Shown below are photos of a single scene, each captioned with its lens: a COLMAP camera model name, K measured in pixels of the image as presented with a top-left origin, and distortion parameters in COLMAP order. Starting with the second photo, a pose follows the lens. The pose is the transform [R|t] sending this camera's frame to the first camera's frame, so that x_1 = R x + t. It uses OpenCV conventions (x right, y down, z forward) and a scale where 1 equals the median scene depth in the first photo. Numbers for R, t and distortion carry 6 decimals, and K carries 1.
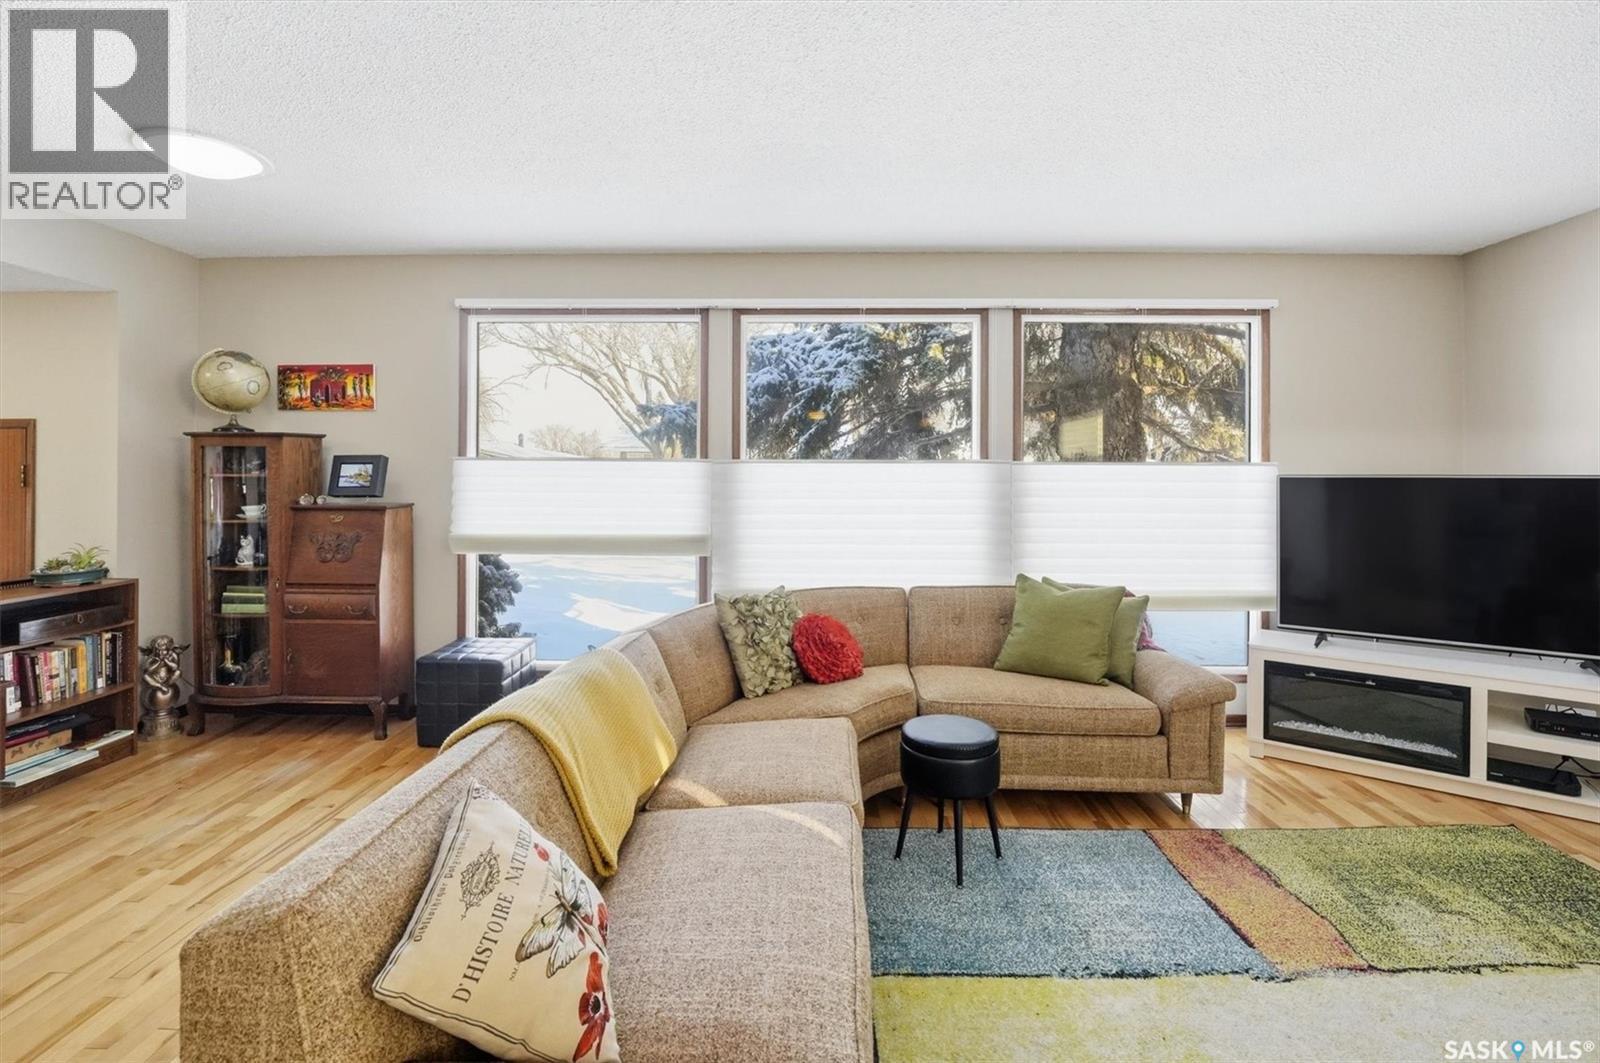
lens RADIAL K [[719.2, 0, 805.8], [0, 719.2, 473.5], [0, 0, 1]] dist [-0.021770, 0.002351]
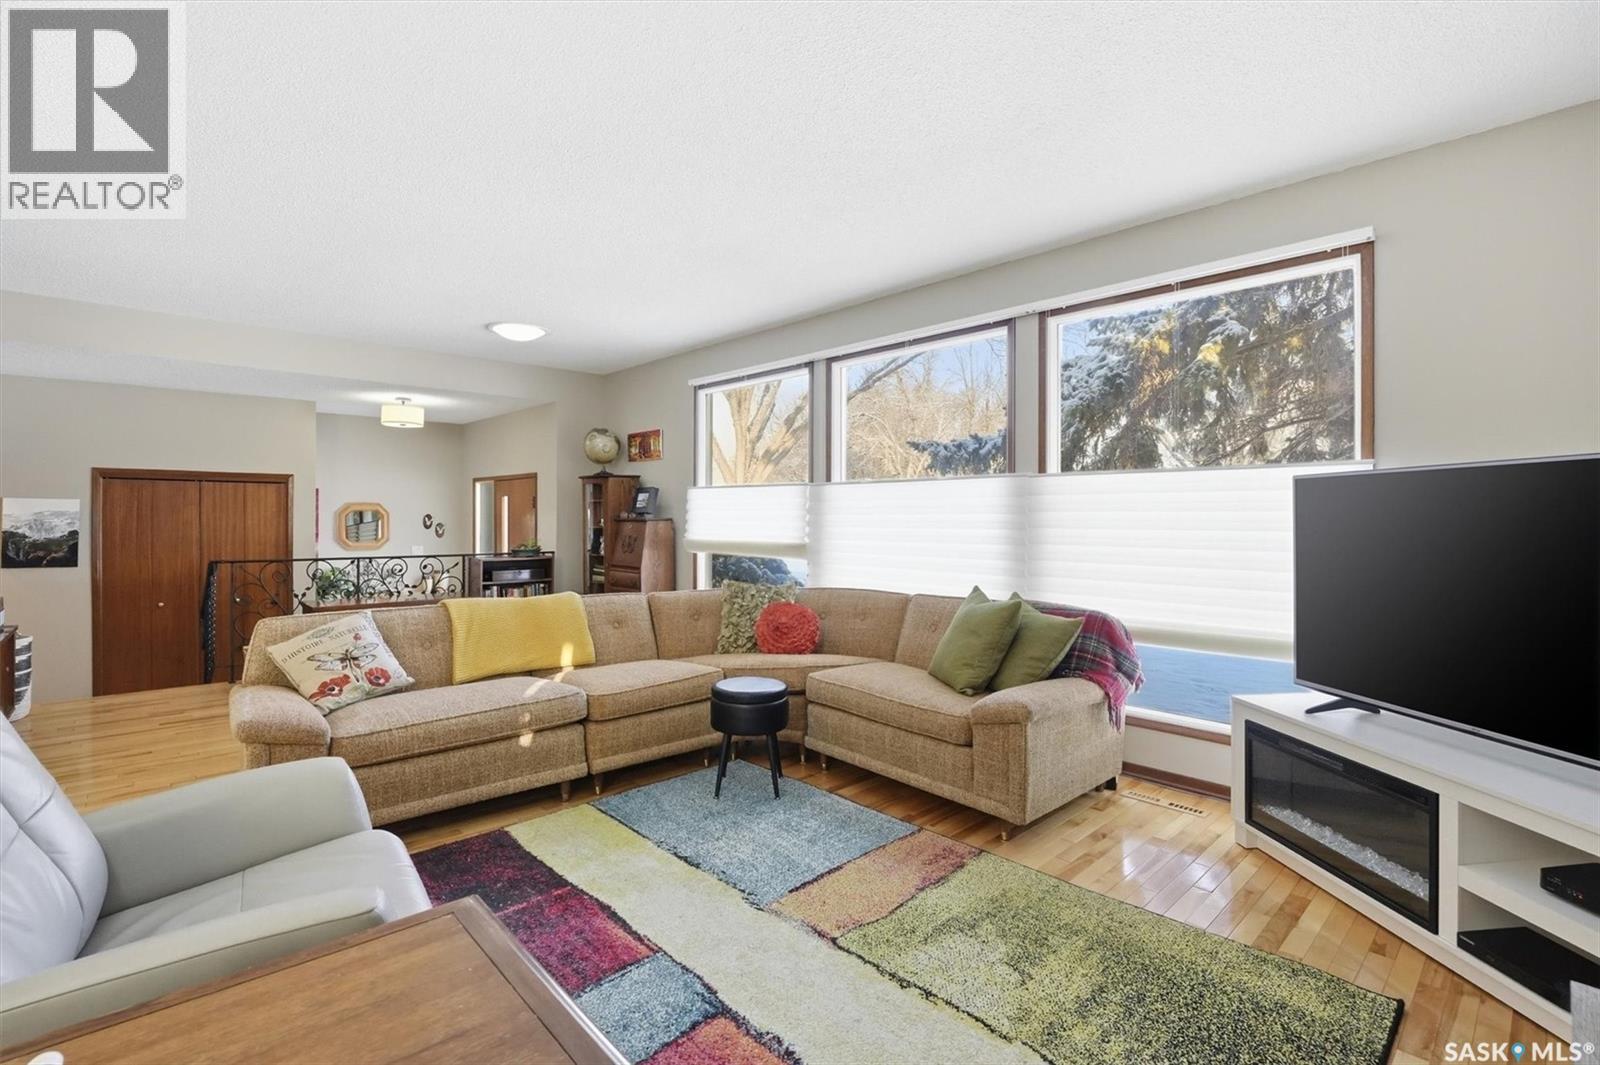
lens RADIAL K [[719.2, 0, 806.8], [0, 719.2, 522.1], [0, 0, 1]] dist [-0.021770, 0.002351]
pose [[0.710814, 0.005012, -0.703362, 0.869517], [-0.001139, 0.999982, 0.005974, 0.048190], [0.703379, -0.003445, 0.710807, 0.131887]]
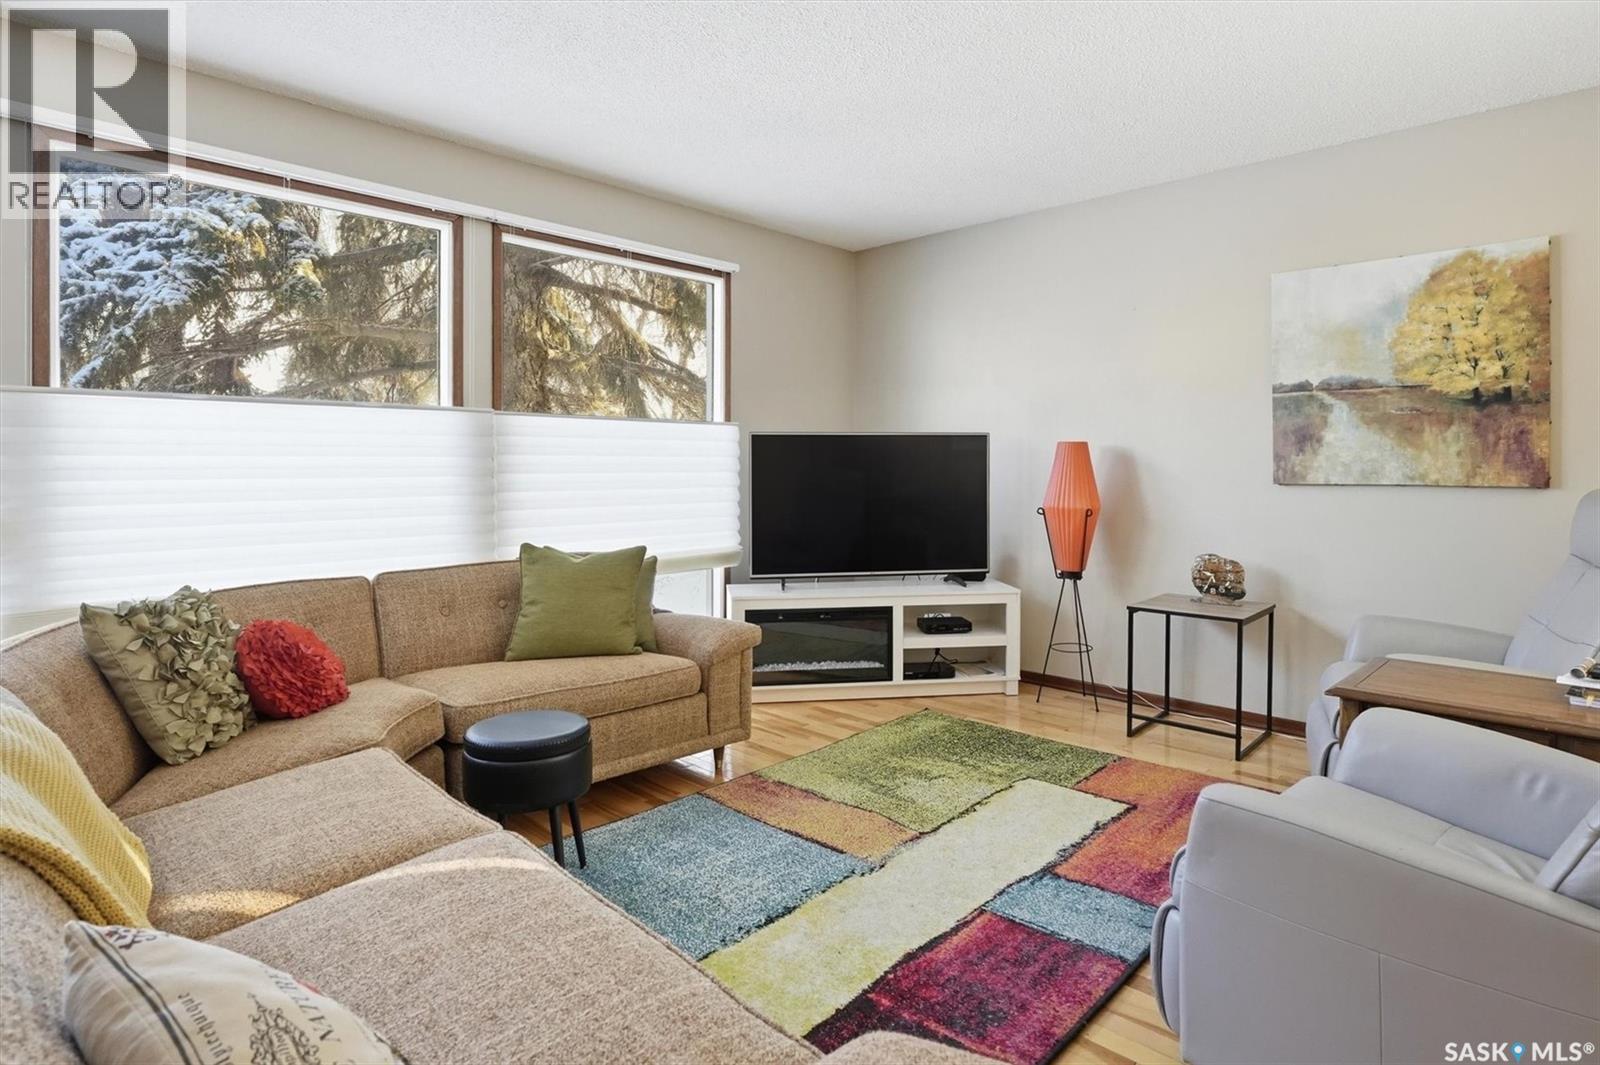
lens RADIAL K [[850.8, 0, 786.3], [0, 850.8, 470.0], [0, 0, 1]] dist [-0.000621, 0.000102]
pose [[0.690687, -0.007353, 0.723117, -0.210659], [0.001700, 0.999962, 0.008544, 0.049851], [-0.723152, -0.004672, 0.690673, 0.109409]]
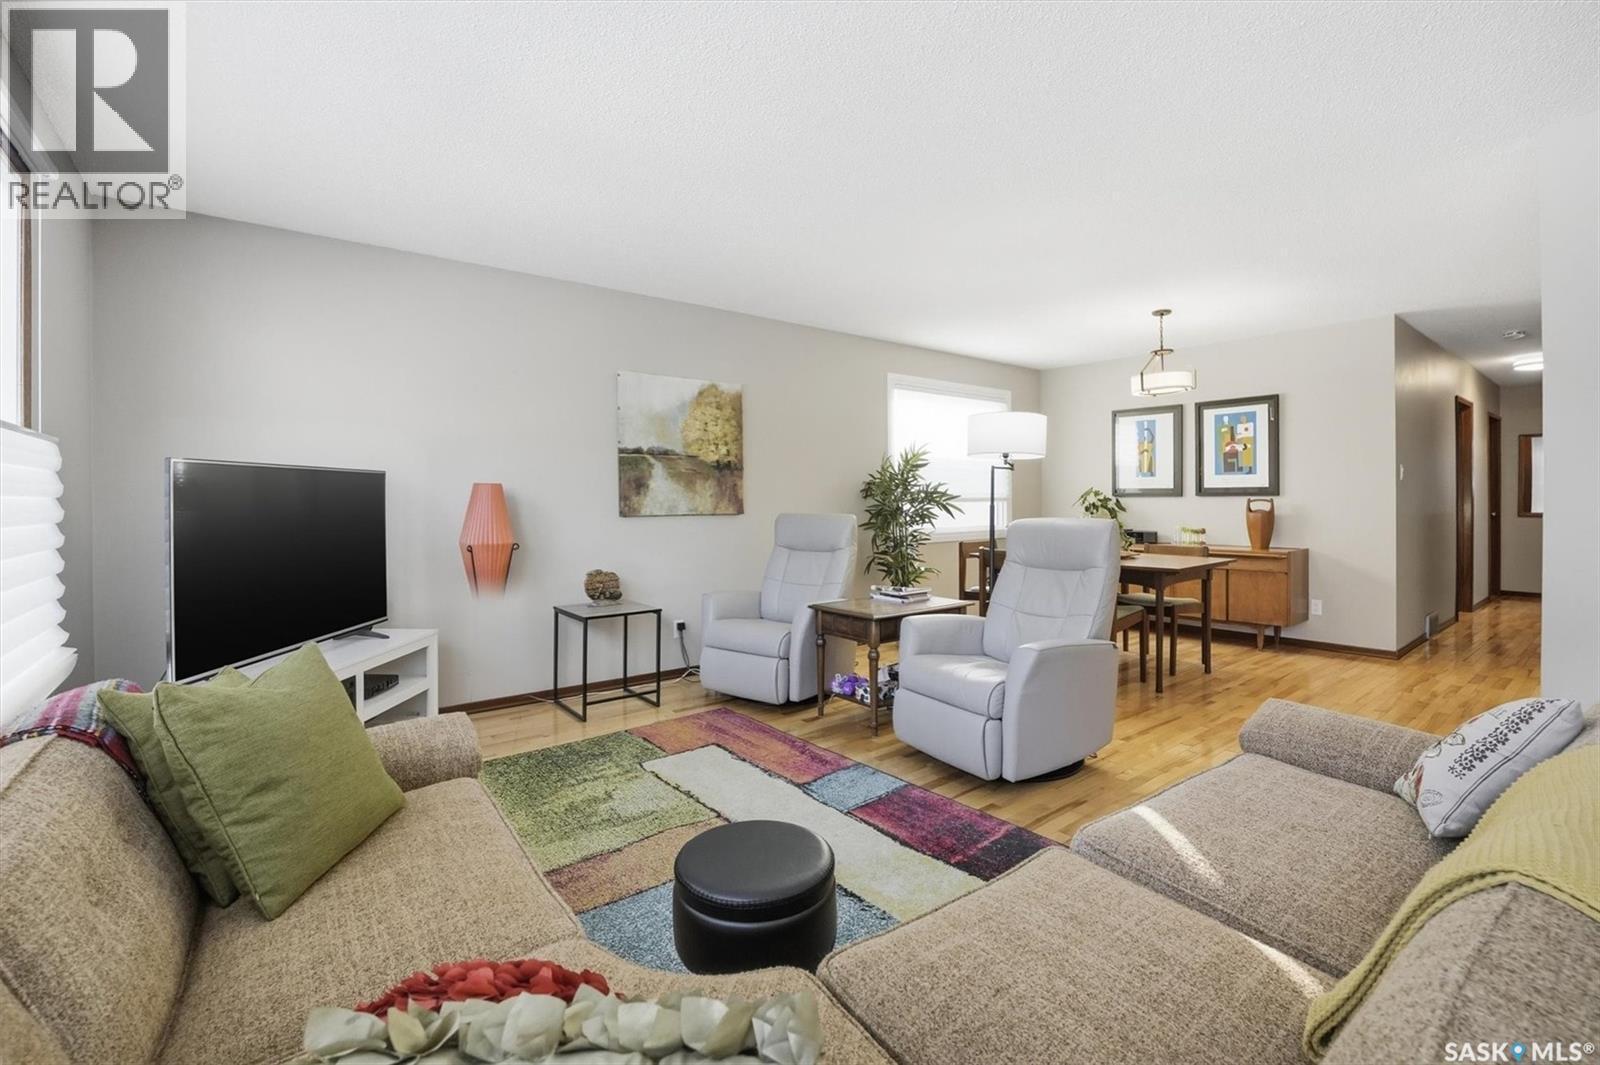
lens RADIAL K [[719.2, 0, 781.6], [0, 719.2, 502.2], [0, 0, 1]] dist [-0.021770, 0.002351]
pose [[-0.619893, -0.003972, 0.784677, -0.213689], [0.001736, 0.999978, 0.006433, 0.043838], [-0.784685, 0.005350, -0.619872, 1.018321]]
